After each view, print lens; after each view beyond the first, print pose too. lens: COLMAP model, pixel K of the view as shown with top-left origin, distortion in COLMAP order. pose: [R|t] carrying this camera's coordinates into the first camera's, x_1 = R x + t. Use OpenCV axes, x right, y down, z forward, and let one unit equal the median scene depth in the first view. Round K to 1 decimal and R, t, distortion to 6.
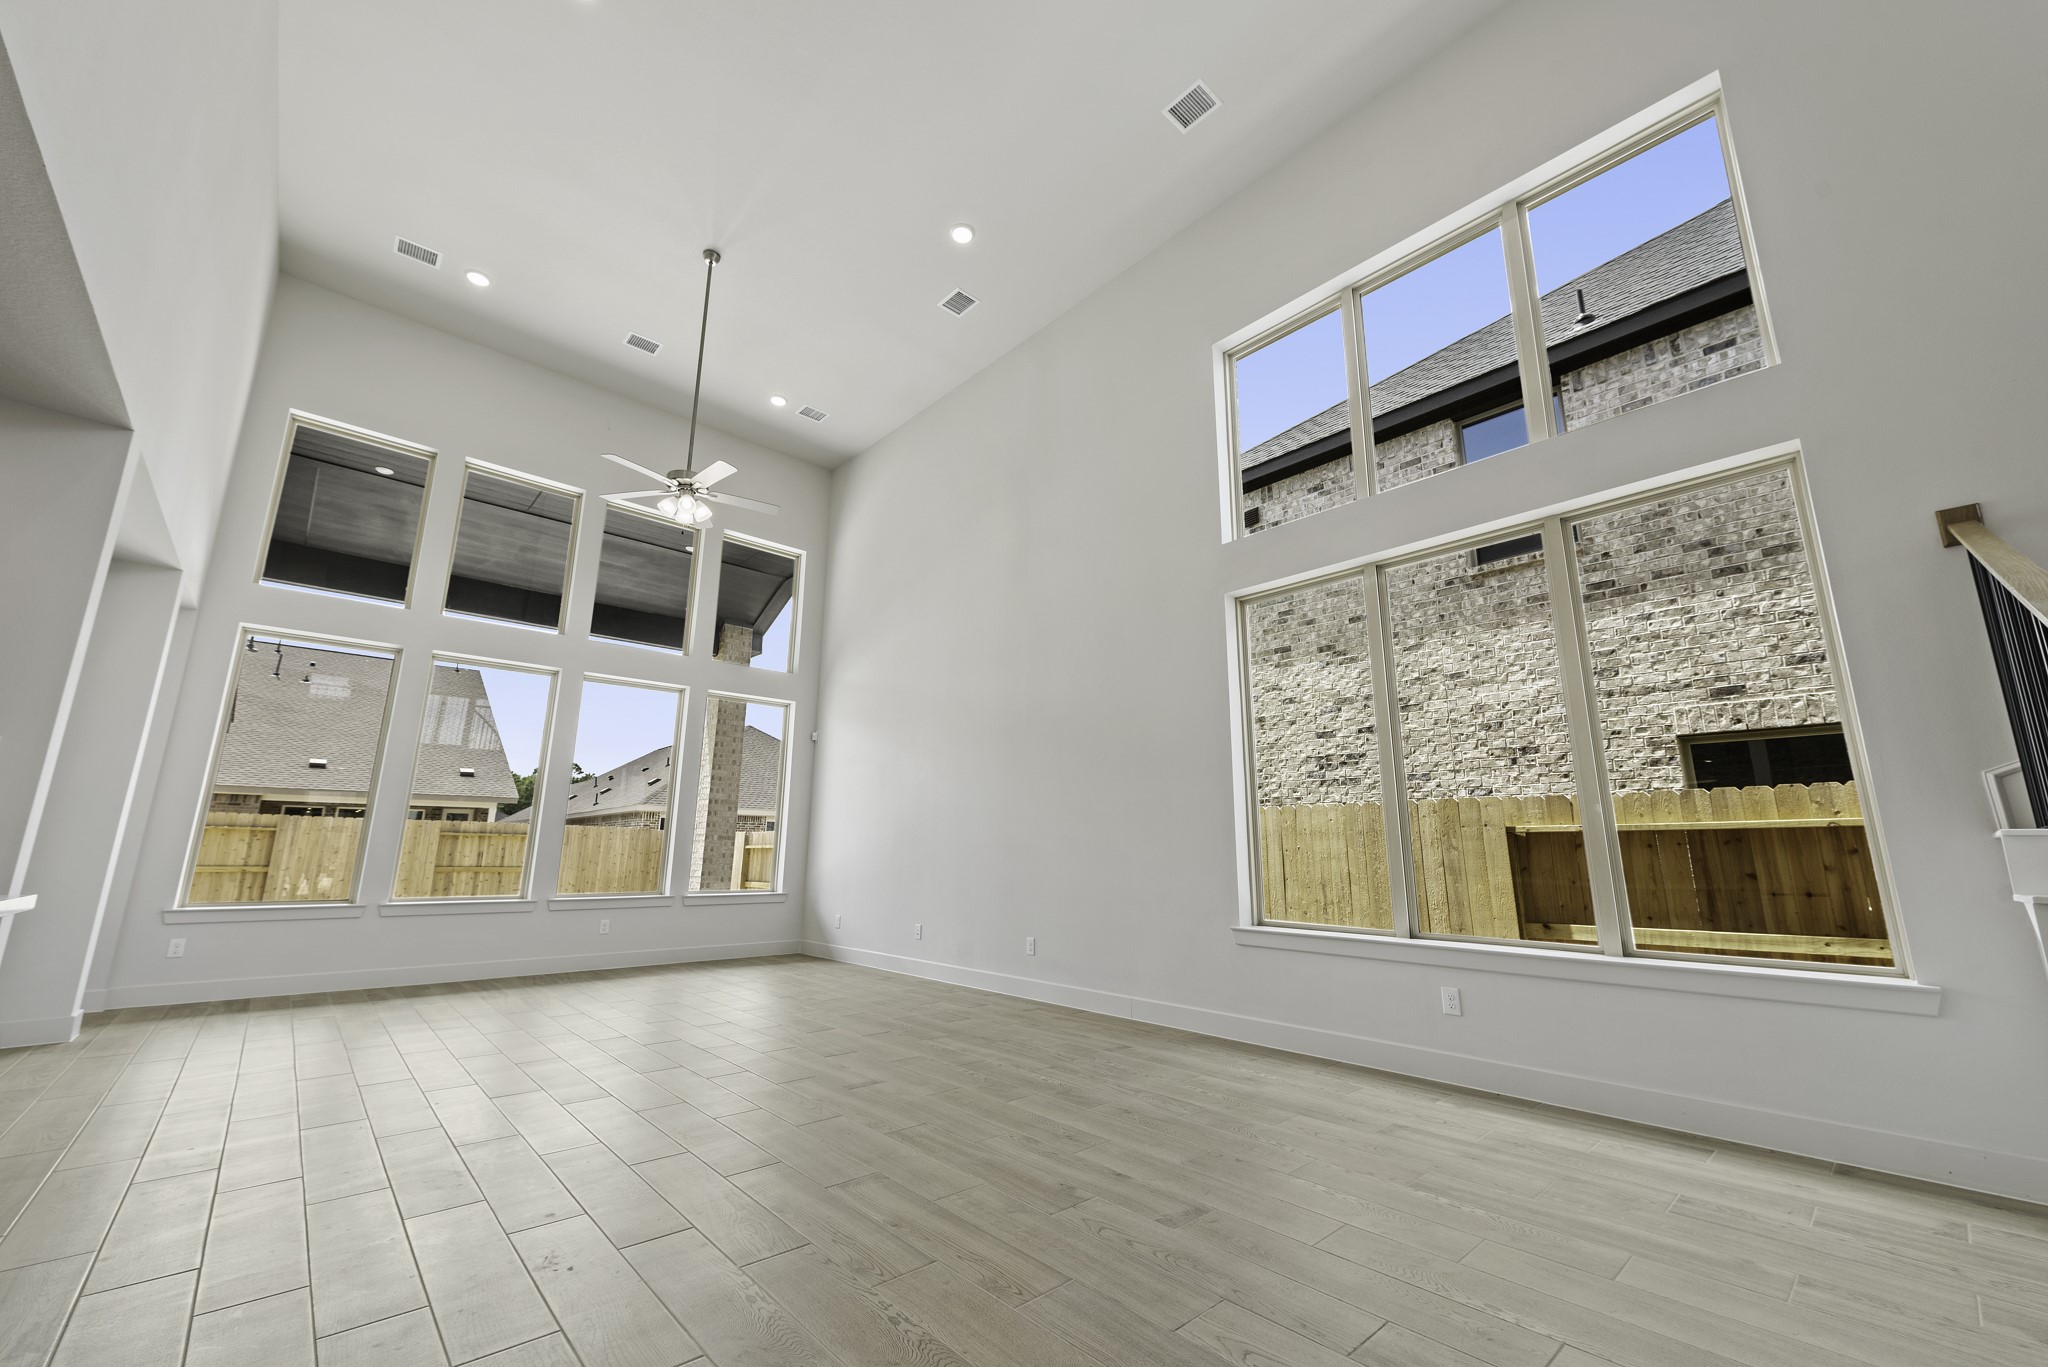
lens RADIAL K [[801.3, 0, 1027.7], [0, 801.3, 681.5], [0, 0, 1]] dist [0.000145, -0.000393]
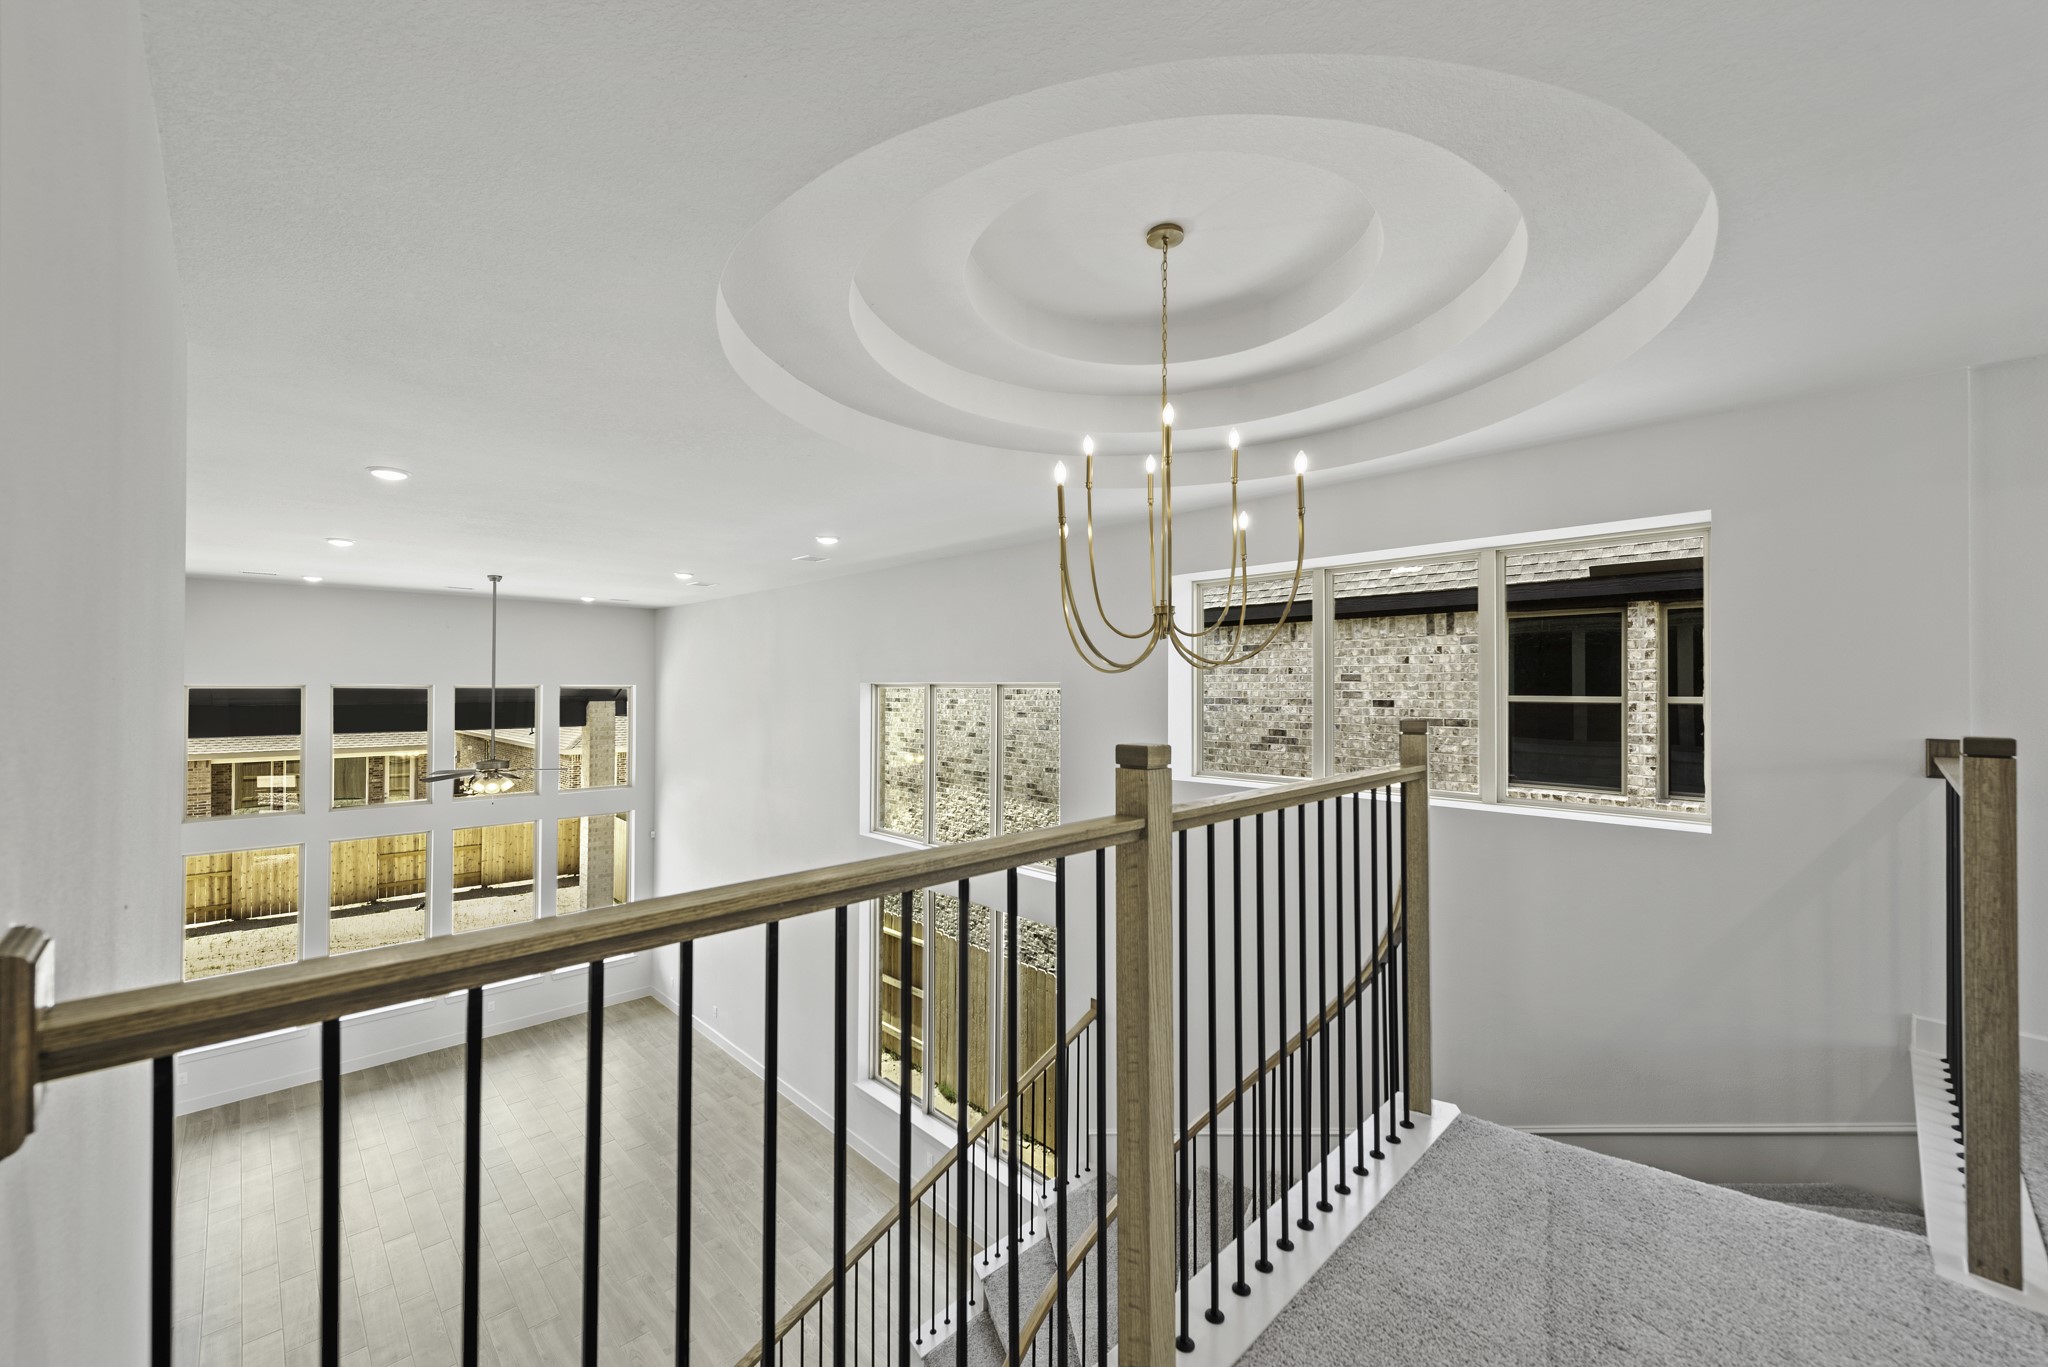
lens RADIAL K [[801.3, 0, 1024.8], [0, 801.3, 685.5], [0, 0, 1]] dist [0.000145, -0.000393]
pose [[0.999229, -0.003428, 0.039099, 0.301575], [-0.004400, 0.980112, 0.198397, -0.454212], [-0.039002, -0.198416, 0.979342, -0.256896]]
